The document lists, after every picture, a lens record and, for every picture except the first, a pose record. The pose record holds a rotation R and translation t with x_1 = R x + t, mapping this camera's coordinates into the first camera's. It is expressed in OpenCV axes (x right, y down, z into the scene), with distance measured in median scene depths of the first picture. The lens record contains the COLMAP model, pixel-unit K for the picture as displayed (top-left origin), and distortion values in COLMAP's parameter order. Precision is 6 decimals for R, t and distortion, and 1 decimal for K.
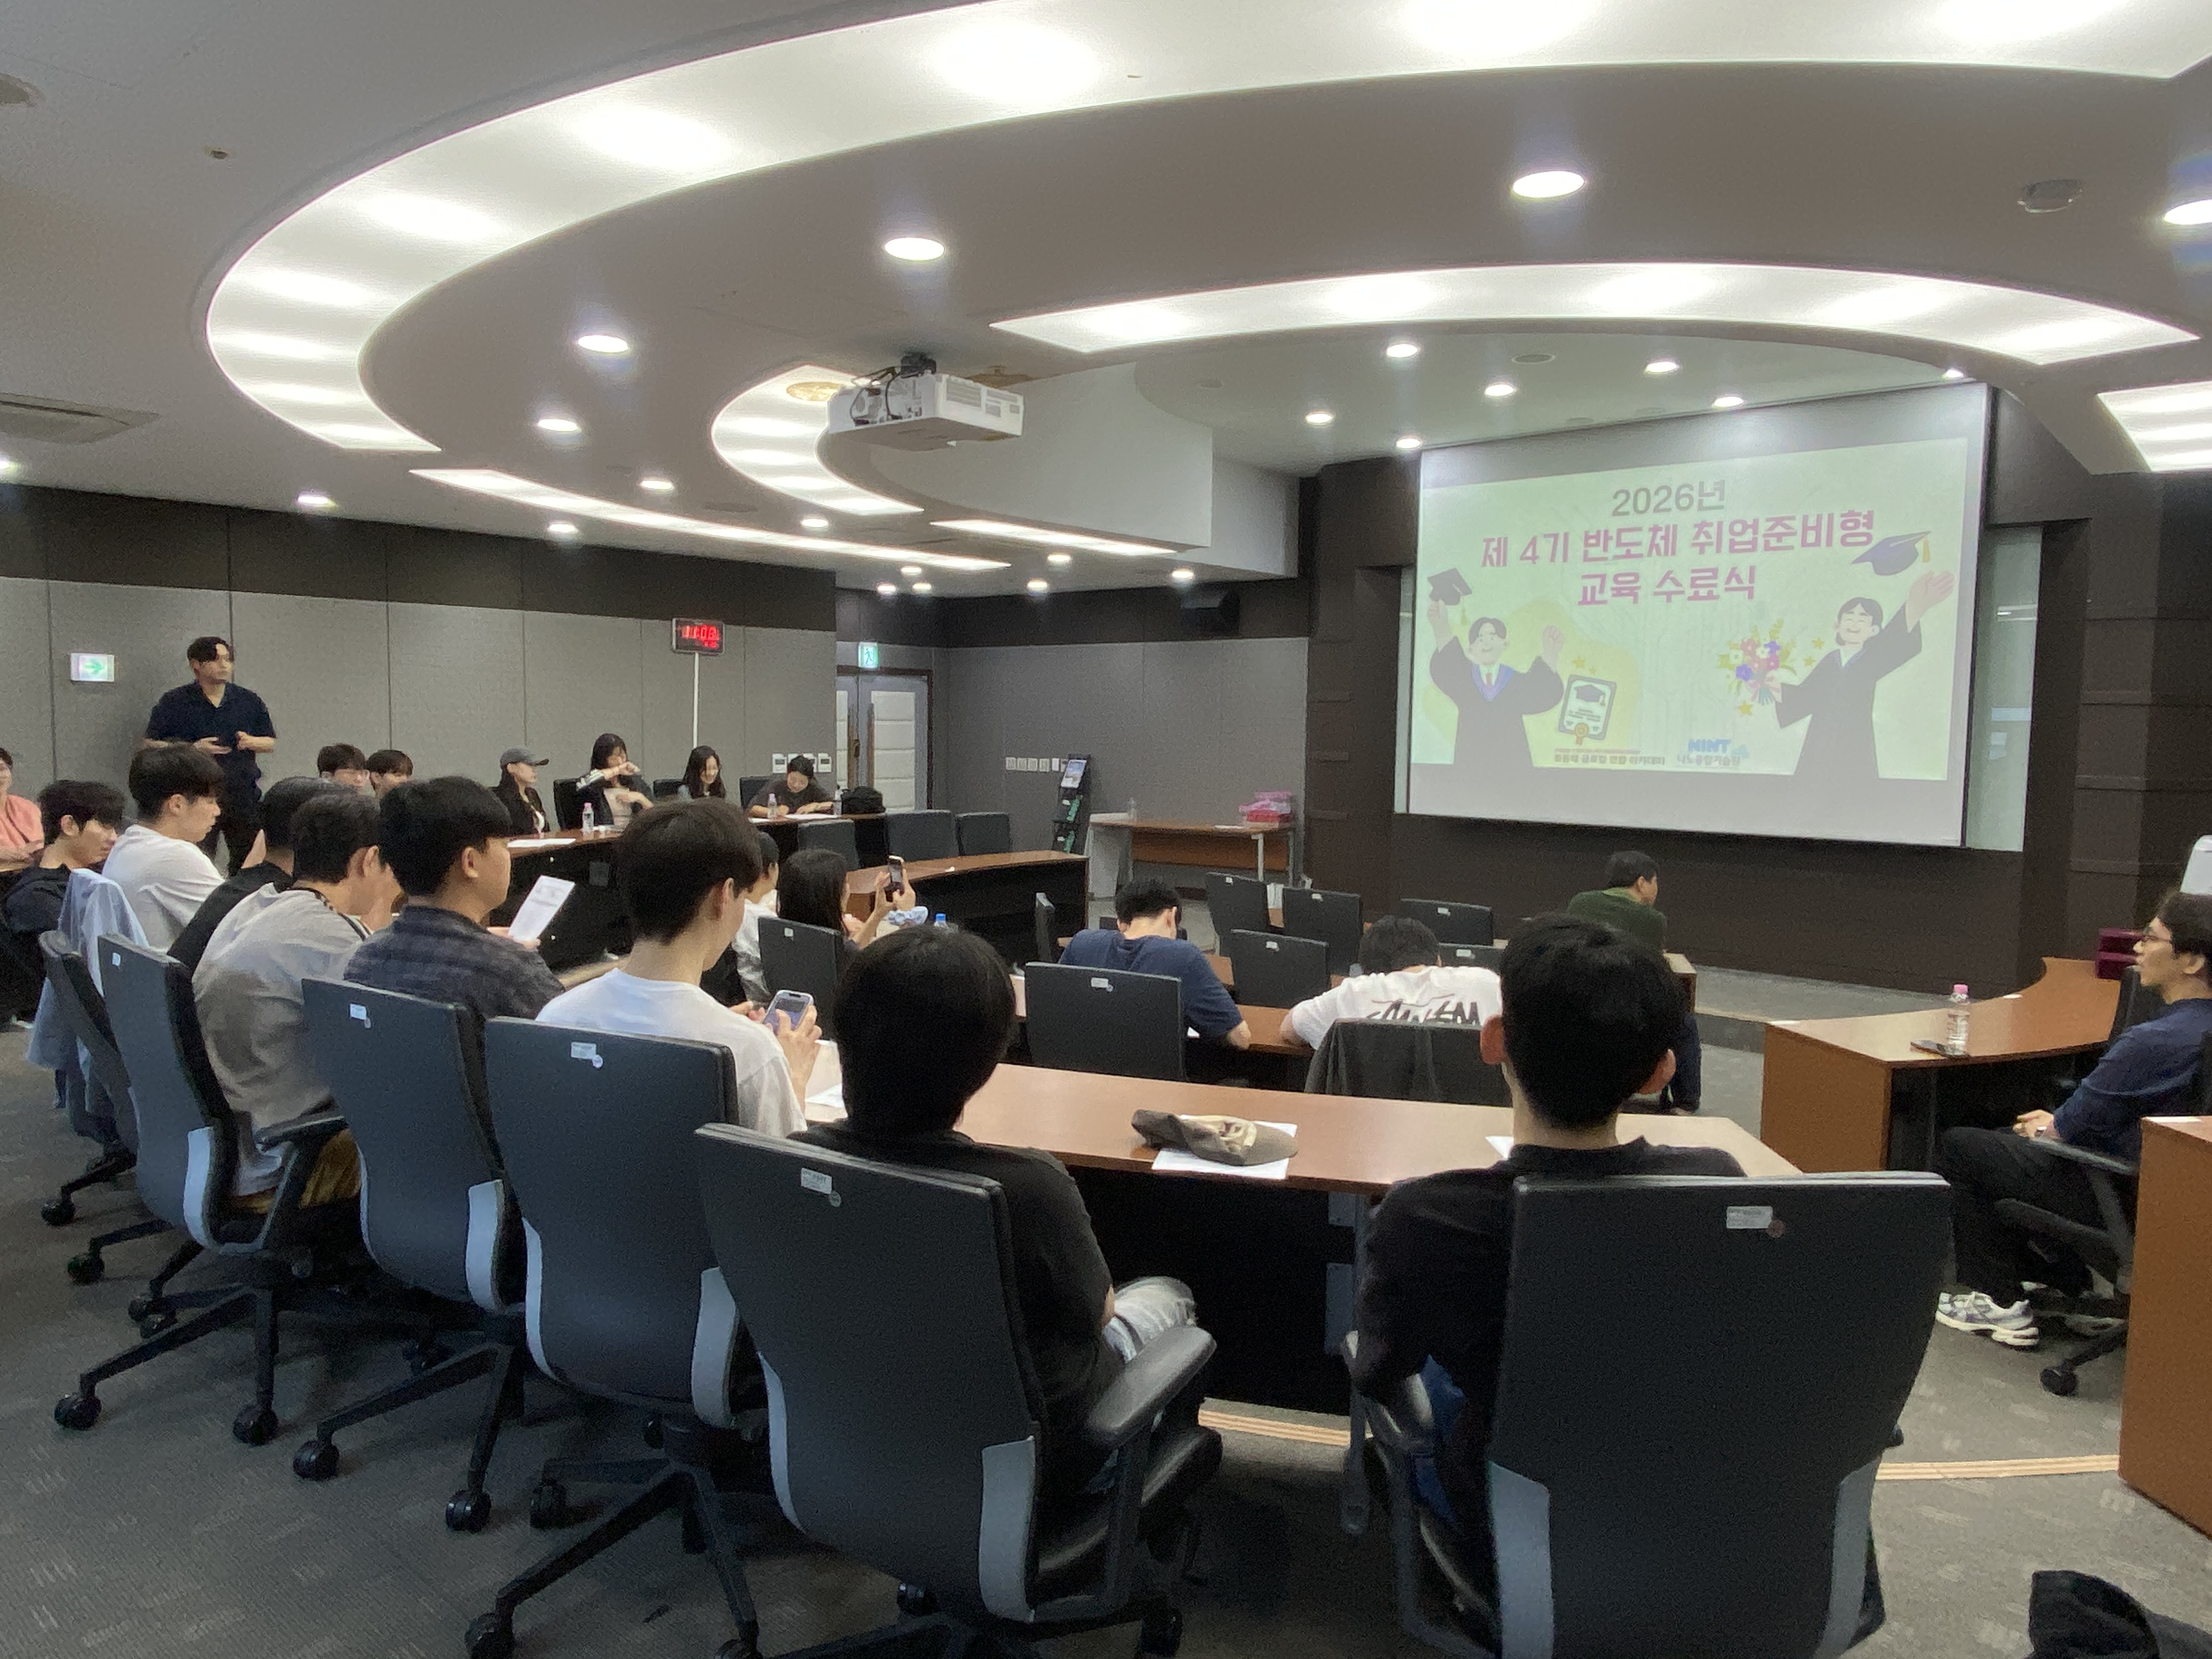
lens RADIAL K [[1424.7, 0, 1106.0], [0, 1424.7, 829.5], [0, 0, 1]] dist [0.000514, -0.000578]
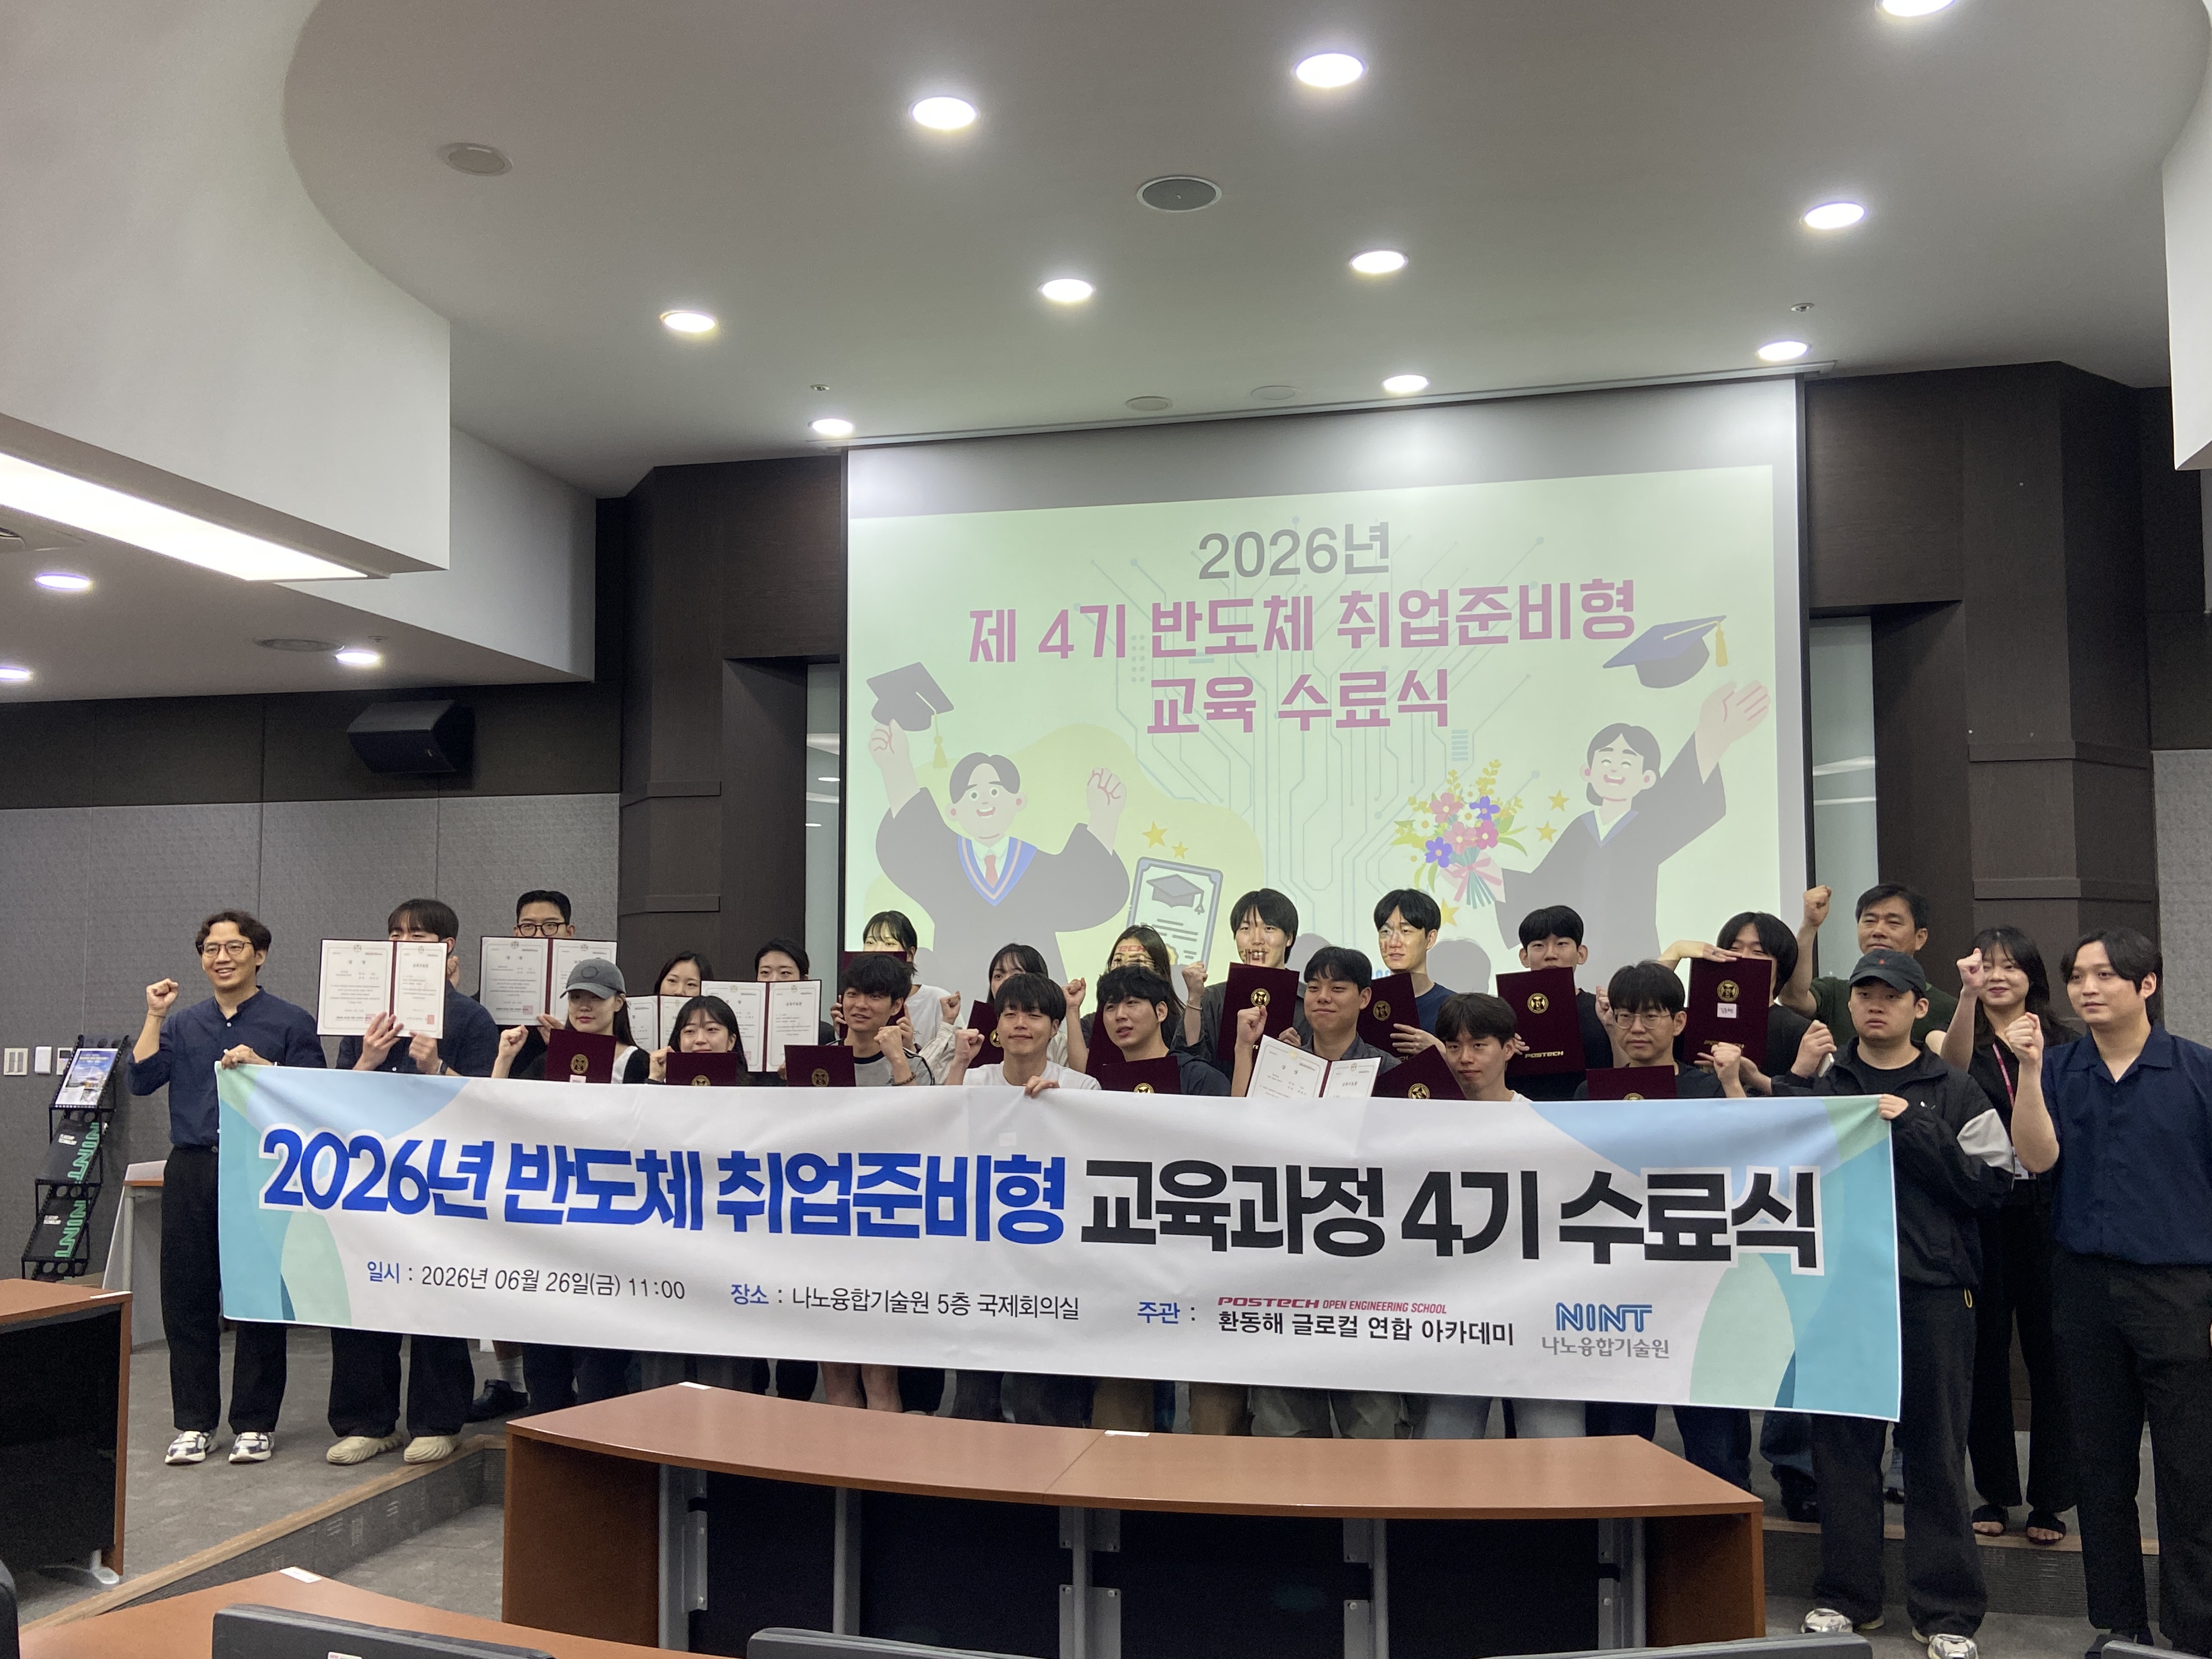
lens RADIAL K [[1881.2, 0, 1106.0], [0, 1881.2, 829.5], [0, 0, 1]] dist [0.149754, -0.221969]
pose [[0.893455, 0.018117, 0.448788, -0.012742], [0.050488, 0.988803, -0.140428, -0.018418], [-0.446307, 0.148124, 0.882536, 0.375315]]
